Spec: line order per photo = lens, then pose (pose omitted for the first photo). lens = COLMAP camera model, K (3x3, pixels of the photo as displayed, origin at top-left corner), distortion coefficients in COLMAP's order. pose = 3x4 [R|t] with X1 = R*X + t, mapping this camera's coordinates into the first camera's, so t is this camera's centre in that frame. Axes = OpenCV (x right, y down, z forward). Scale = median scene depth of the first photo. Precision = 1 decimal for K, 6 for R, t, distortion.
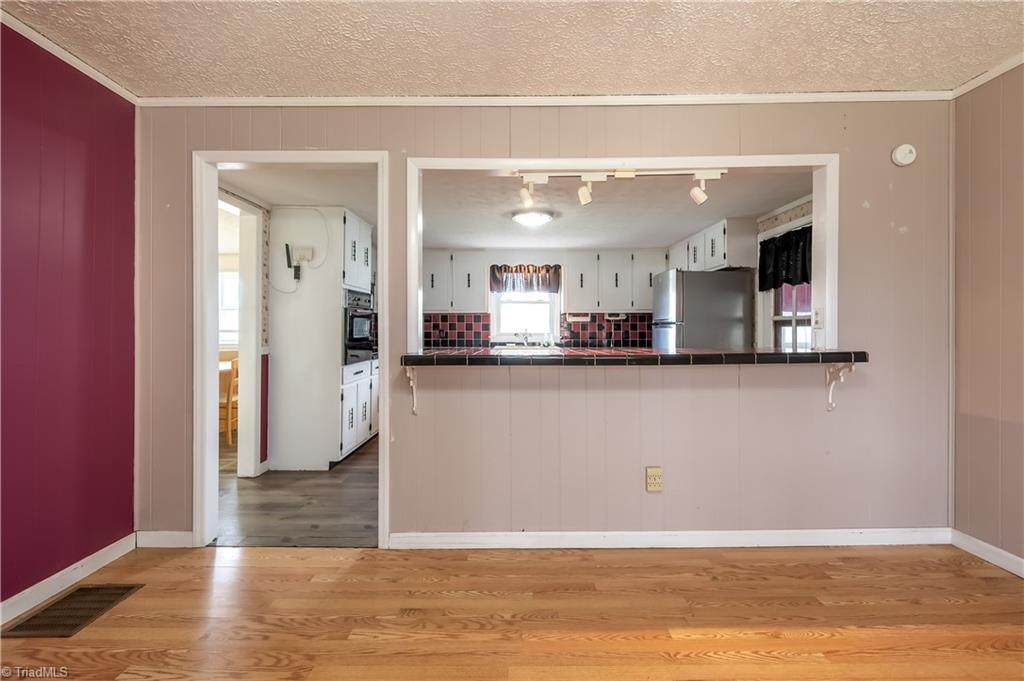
lens RADIAL K [[448.0, 0, 507.3], [0, 448.0, 330.0], [0, 0, 1]] dist [-0.004484, 0.001396]
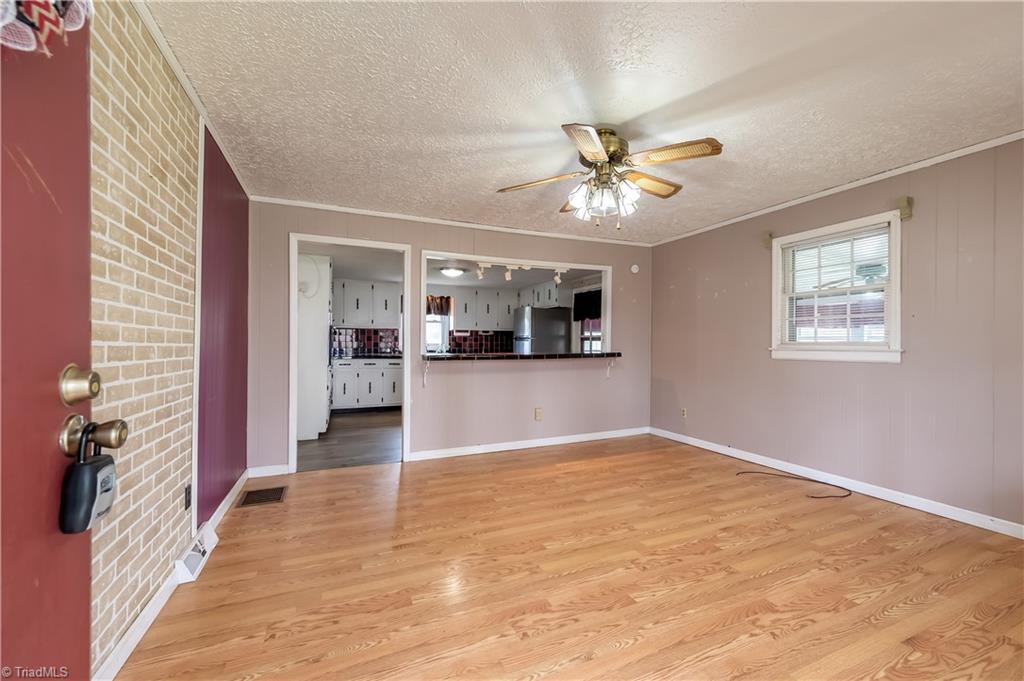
lens RADIAL K [[417.3, 0, 510.0], [0, 417.3, 336.0], [0, 0, 1]] dist [0.000452, 0.000106]
pose [[0.917198, 0.010633, 0.398291, -0.330851], [-0.006356, 0.999907, -0.012058, -0.003945], [-0.398382, 0.008528, 0.917180, -0.425954]]
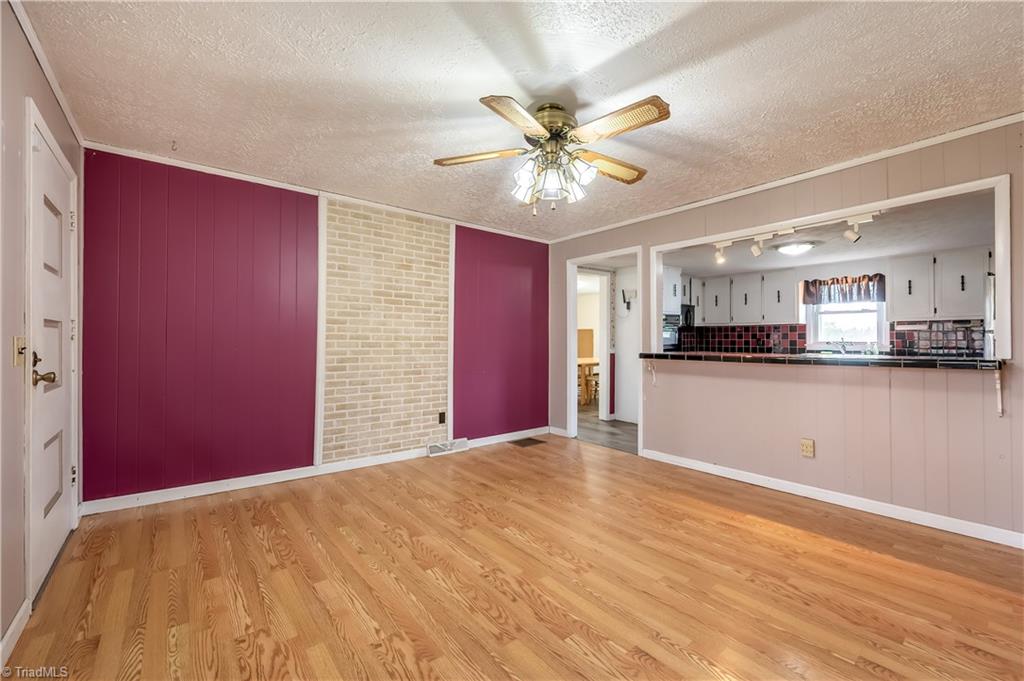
lens RADIAL K [[417.3, 0, 514.0], [0, 417.3, 335.2], [0, 0, 1]] dist [0.000452, 0.000106]
pose [[0.628611, -0.007487, -0.777684, 0.440255], [0.003761, 0.999971, -0.006588, -0.006528], [0.777711, 0.001216, 0.628621, -0.301376]]
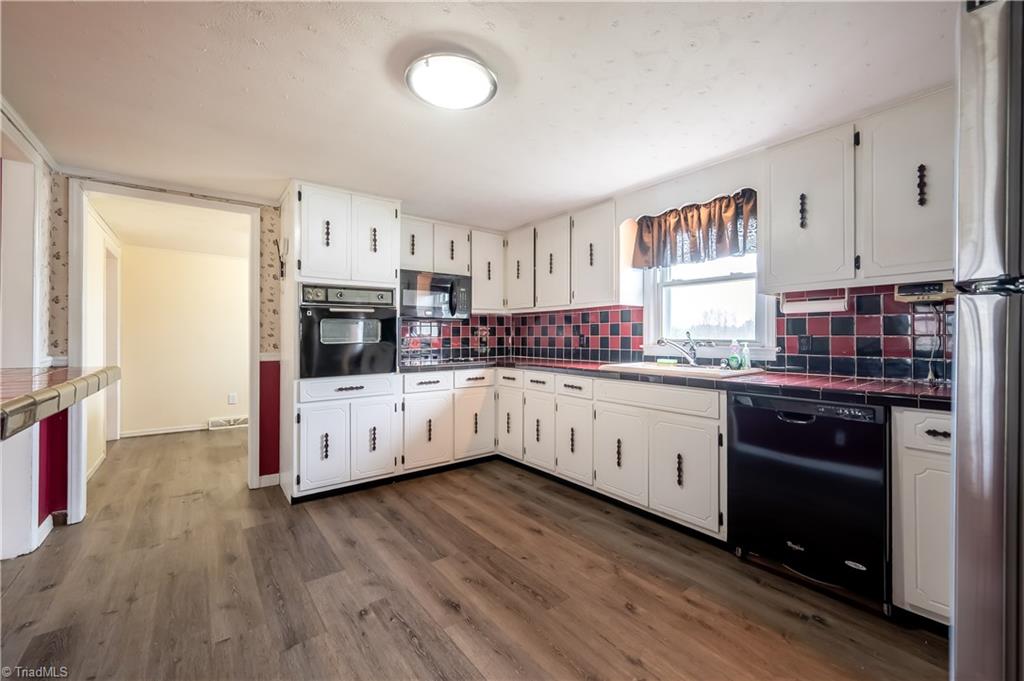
lens RADIAL K [[417.3, 0, 512.1], [0, 417.3, 336.7], [0, 0, 1]] dist [0.000452, 0.000106]
pose [[0.618531, -0.002961, -0.785755, 0.402800], [0.001848, 0.999996, -0.002314, 0.005863], [0.785758, -0.000021, 0.618534, 0.747756]]
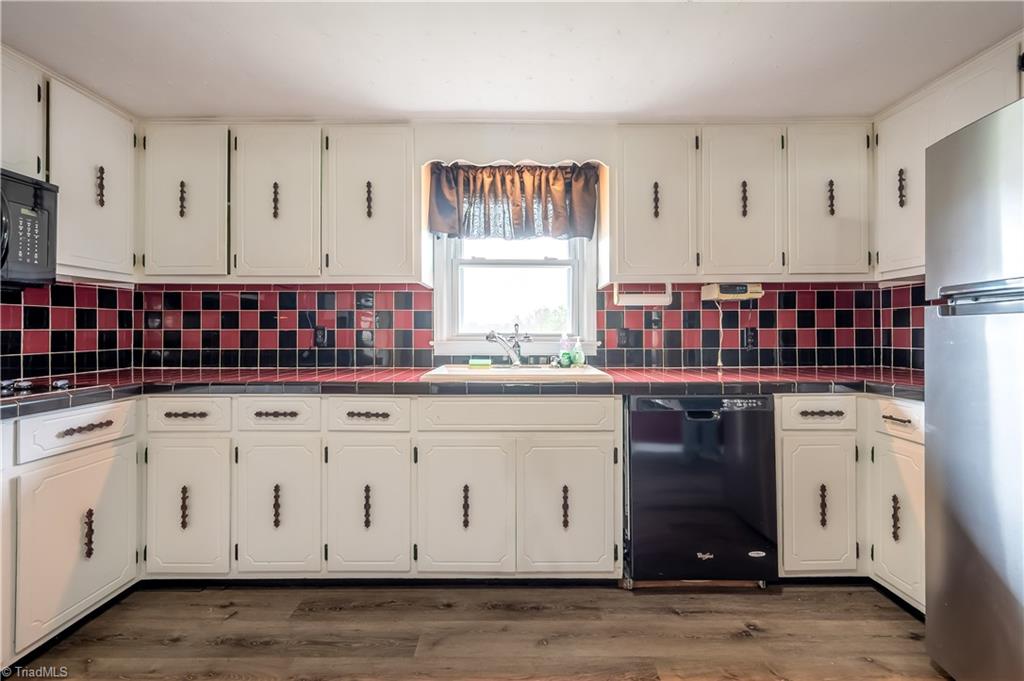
lens RADIAL K [[417.3, 0, 518.0], [0, 417.3, 332.3], [0, 0, 1]] dist [0.000452, 0.000106]
pose [[0.999874, -0.003305, 0.015550, 0.051362], [0.003313, 0.999994, -0.000504, 0.008238], [-0.015548, 0.000555, 0.999879, 0.850928]]
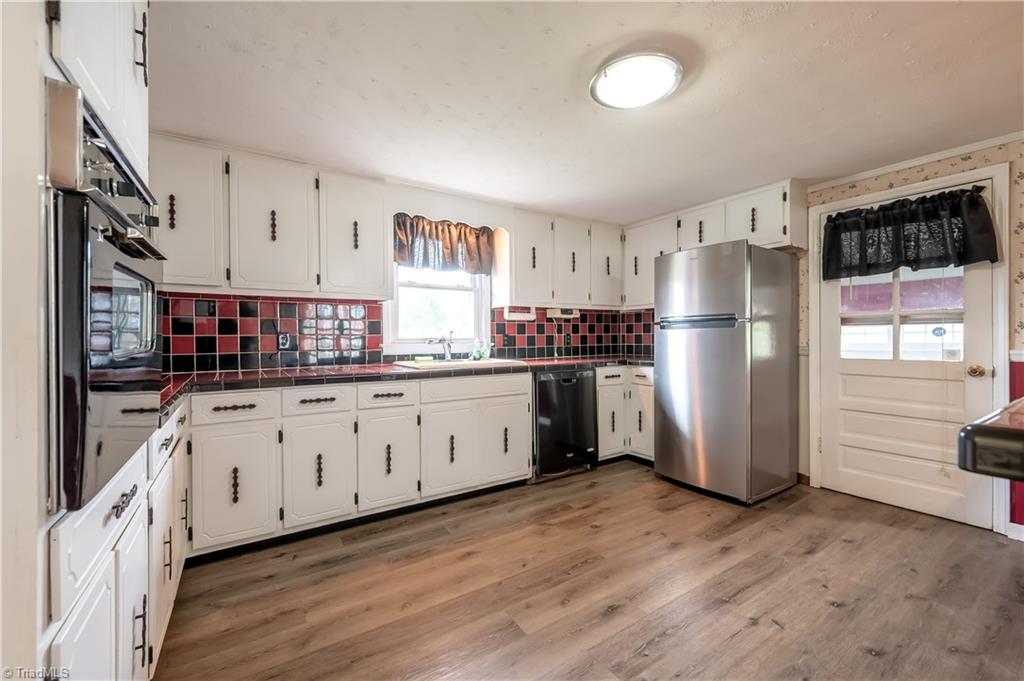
lens RADIAL K [[417.3, 0, 516.1], [0, 417.3, 343.9], [0, 0, 1]] dist [0.000452, 0.000106]
pose [[0.824460, -0.016407, 0.565683, -0.275377], [0.007001, 0.999799, 0.018794, 0.006766], [-0.565877, -0.011535, 0.824409, 0.679406]]
